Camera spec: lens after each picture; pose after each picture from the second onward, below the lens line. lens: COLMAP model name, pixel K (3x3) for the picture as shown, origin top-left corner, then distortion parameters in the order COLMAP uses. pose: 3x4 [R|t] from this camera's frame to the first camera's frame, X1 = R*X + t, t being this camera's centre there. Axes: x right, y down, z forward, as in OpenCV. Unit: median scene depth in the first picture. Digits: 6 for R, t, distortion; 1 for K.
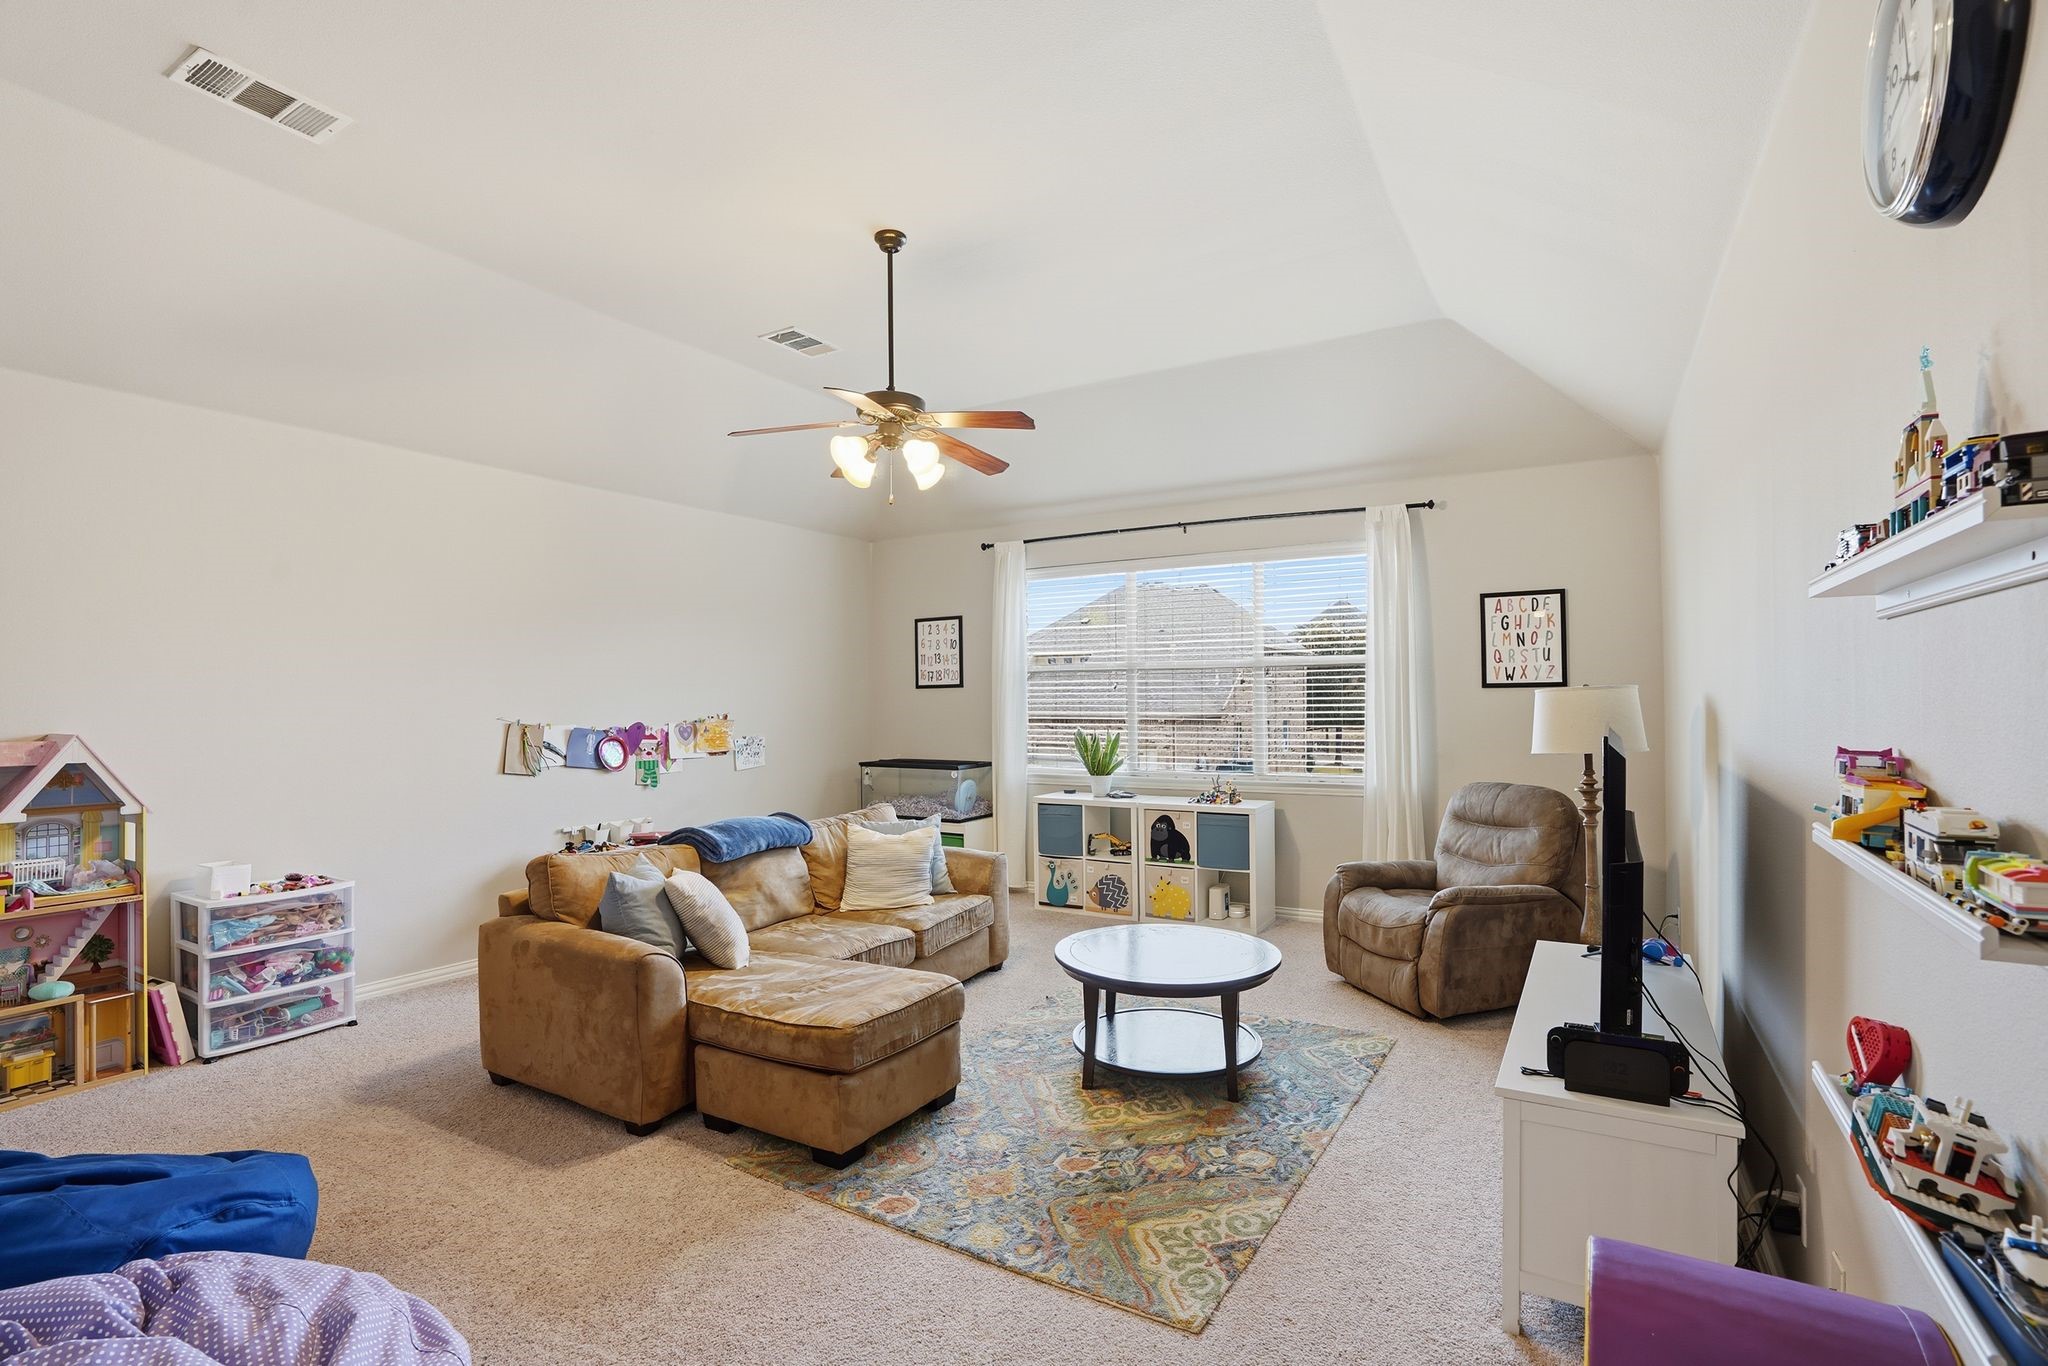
lens RADIAL K [[962.7, 0, 1027.8], [0, 962.7, 689.6], [0, 0, 1]] dist [-0.072809, 0.028491]
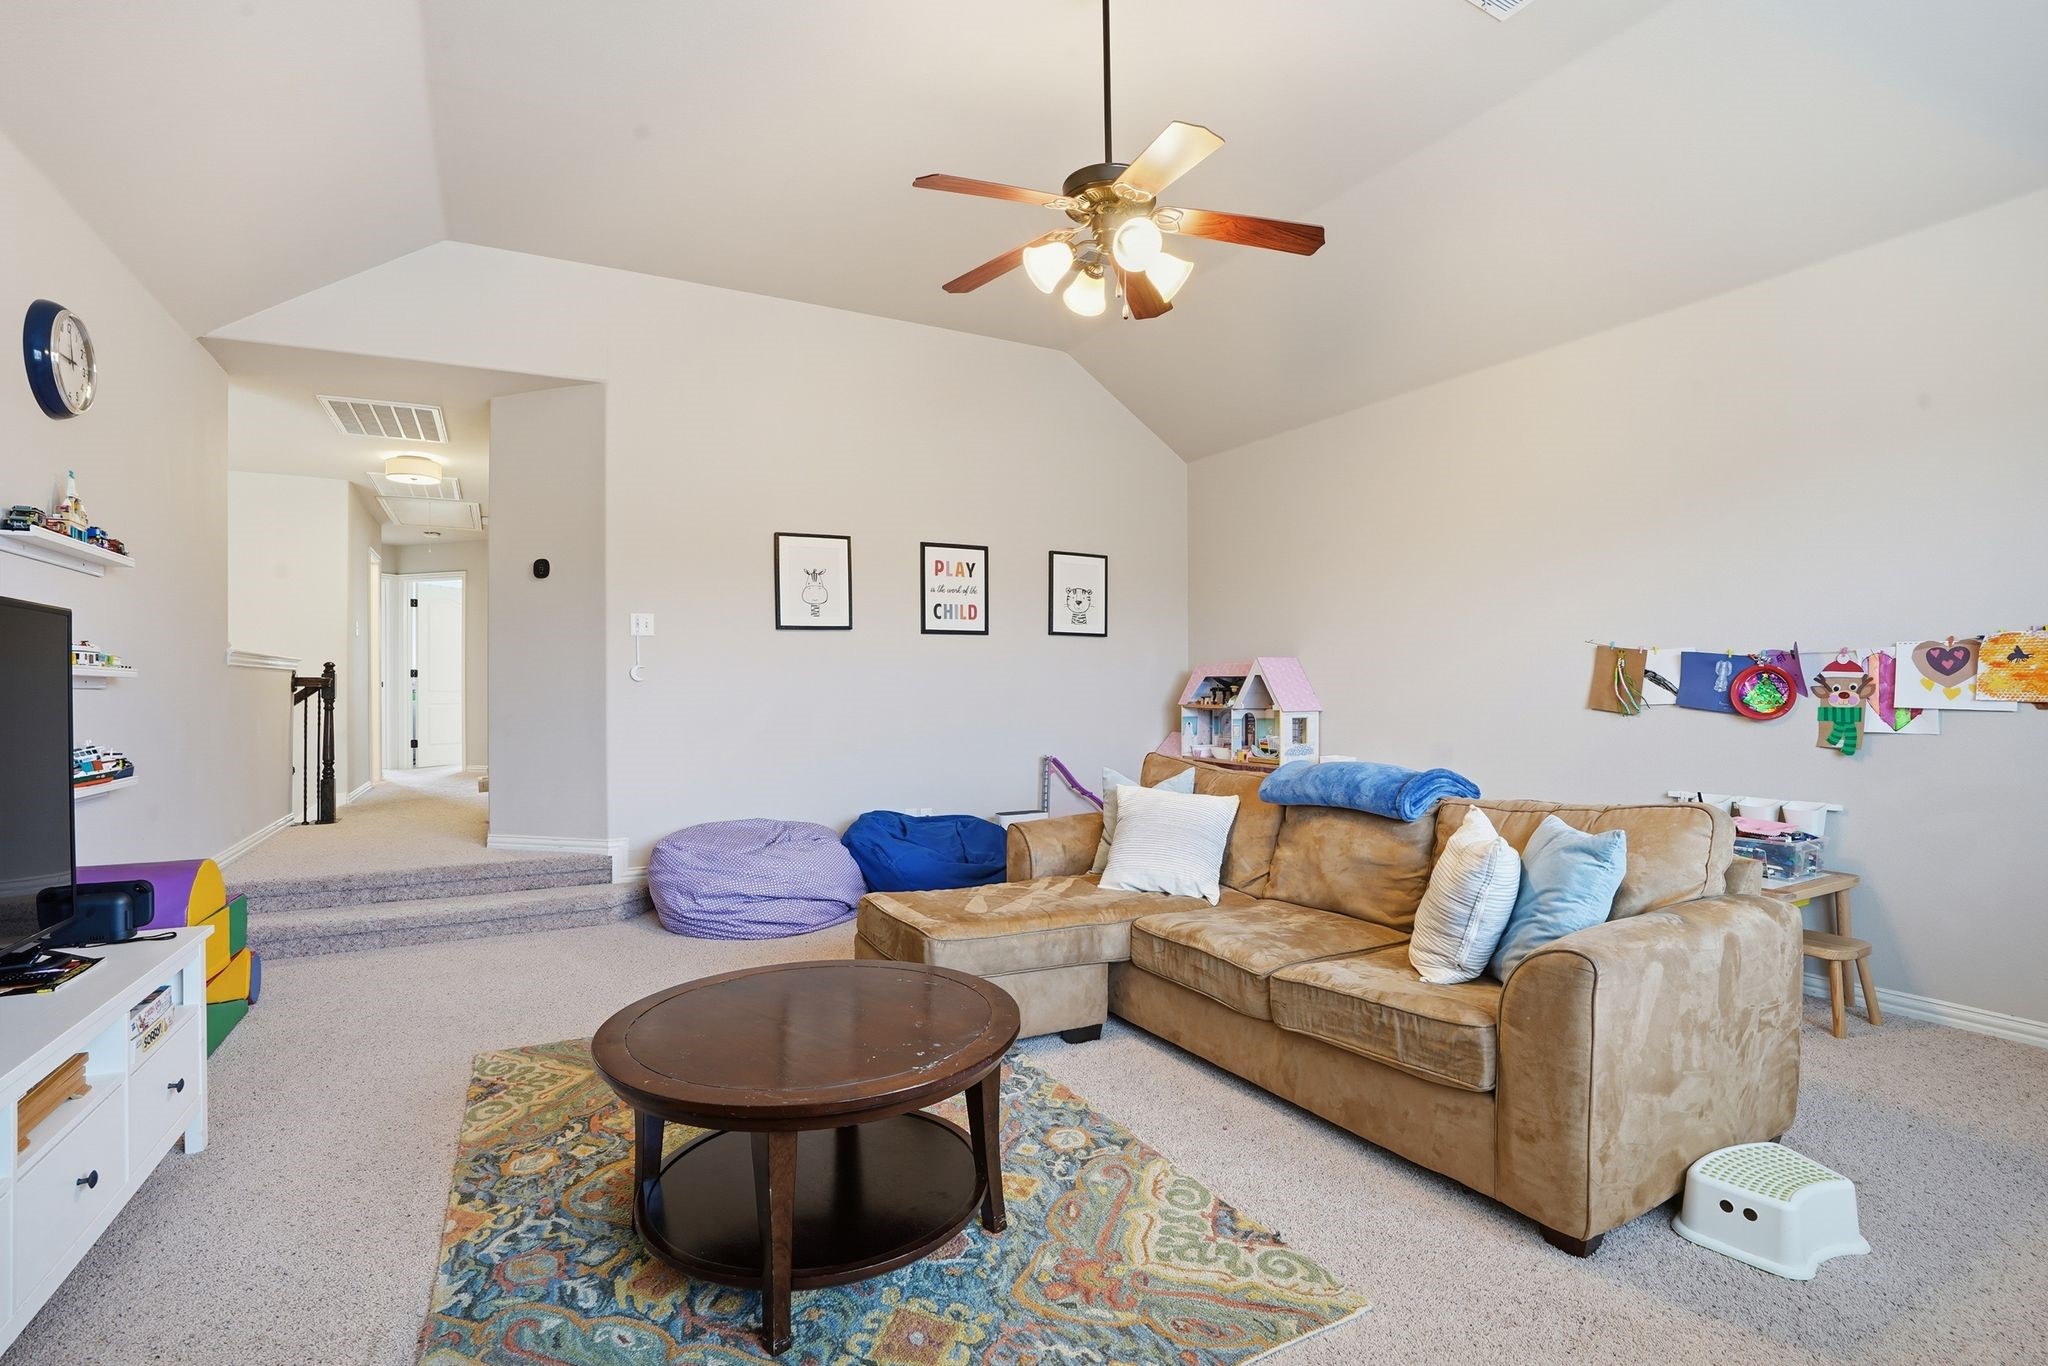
lens RADIAL K [[962.7, 0, 1027.8], [0, 962.7, 689.6], [0, 0, 1]] dist [-0.072809, 0.028491]
pose [[-0.510883, 0.012436, -0.859560, 0.373877], [0.015464, 0.999867, 0.005275, 0.058411], [0.859511, -0.010597, -0.511008, 0.949576]]
